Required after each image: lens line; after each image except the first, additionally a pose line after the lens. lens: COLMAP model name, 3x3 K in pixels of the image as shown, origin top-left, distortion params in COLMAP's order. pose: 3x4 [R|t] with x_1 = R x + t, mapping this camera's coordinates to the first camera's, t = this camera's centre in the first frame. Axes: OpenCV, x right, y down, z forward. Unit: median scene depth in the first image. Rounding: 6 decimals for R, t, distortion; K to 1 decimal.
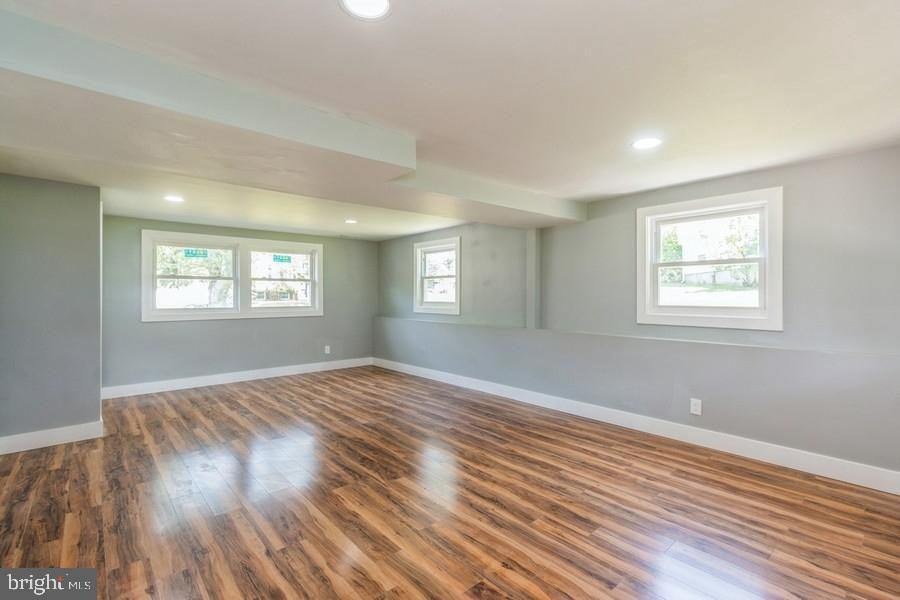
lens RADIAL K [[412.5, 0, 449.3], [0, 412.5, 297.2], [0, 0, 1]] dist [0.003714, 0.001915]
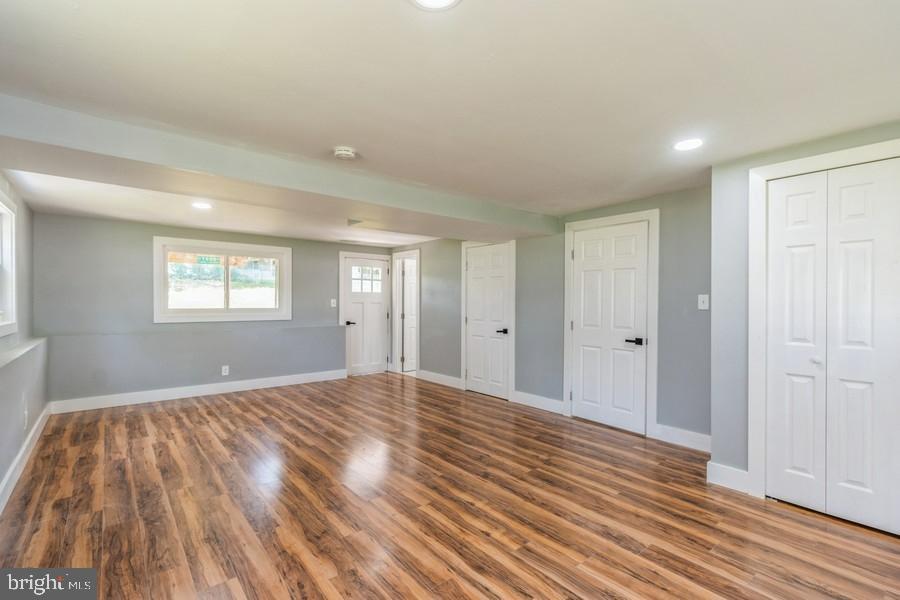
lens RADIAL K [[412.5, 0, 450.7], [0, 412.5, 300.4], [0, 0, 1]] dist [0.003714, 0.001915]
pose [[-0.999610, -0.002900, 0.027772, -0.383814], [-0.002777, 0.999986, 0.004463, -0.012099], [-0.027784, 0.004384, -0.999604, 1.881616]]
